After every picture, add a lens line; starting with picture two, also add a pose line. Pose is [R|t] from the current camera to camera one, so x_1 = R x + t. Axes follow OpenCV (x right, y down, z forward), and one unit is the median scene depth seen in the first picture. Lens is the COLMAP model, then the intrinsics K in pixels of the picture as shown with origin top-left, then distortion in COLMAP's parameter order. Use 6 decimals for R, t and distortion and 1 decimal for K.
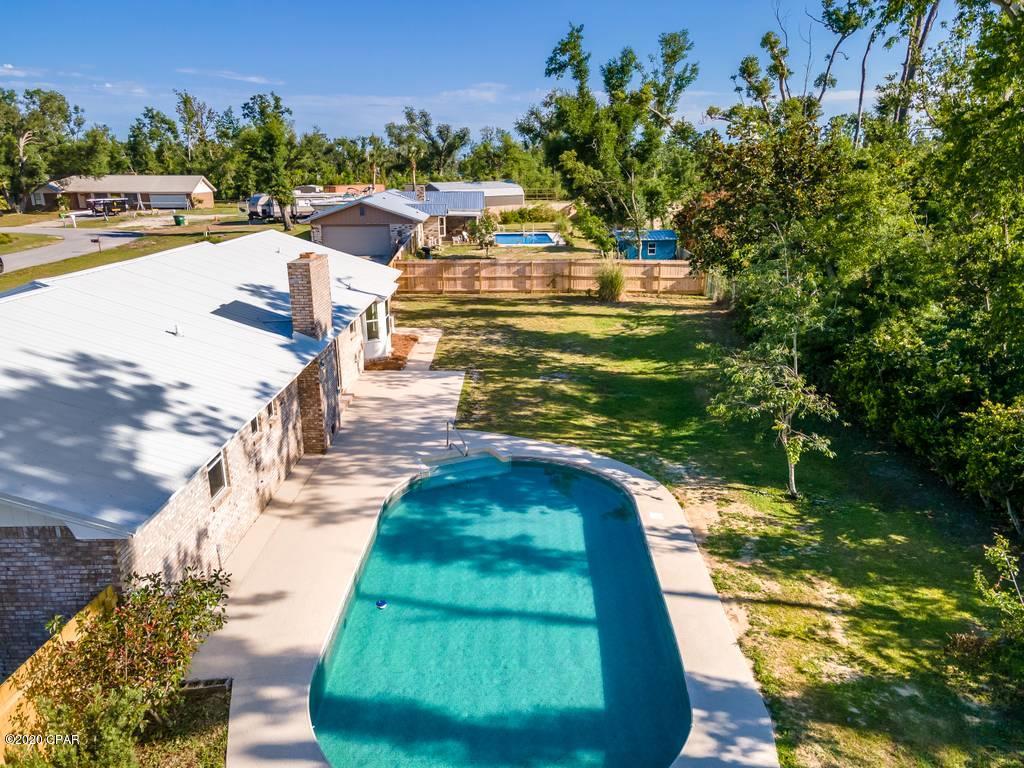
lens RADIAL K [[752.2, 0, 515.7], [0, 752.2, 390.1], [0, 0, 1]] dist [0.032914, 0.021321]
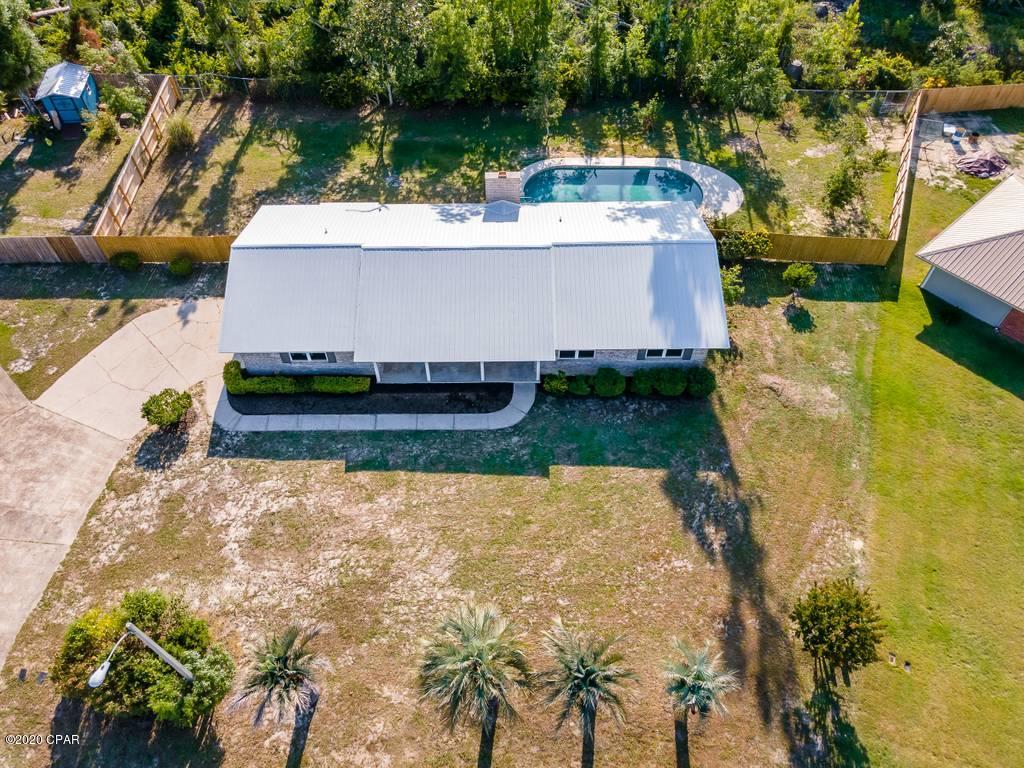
lens RADIAL K [[752.2, 0, 513.1], [0, 752.2, 391.8], [0, 0, 1]] dist [0.032914, 0.021321]
pose [[-0.012825, -0.776111, 0.630466, -1.060363], [0.284271, 0.601671, 0.746447, -0.699128], [-0.958658, 0.188796, 0.212909, 0.309996]]
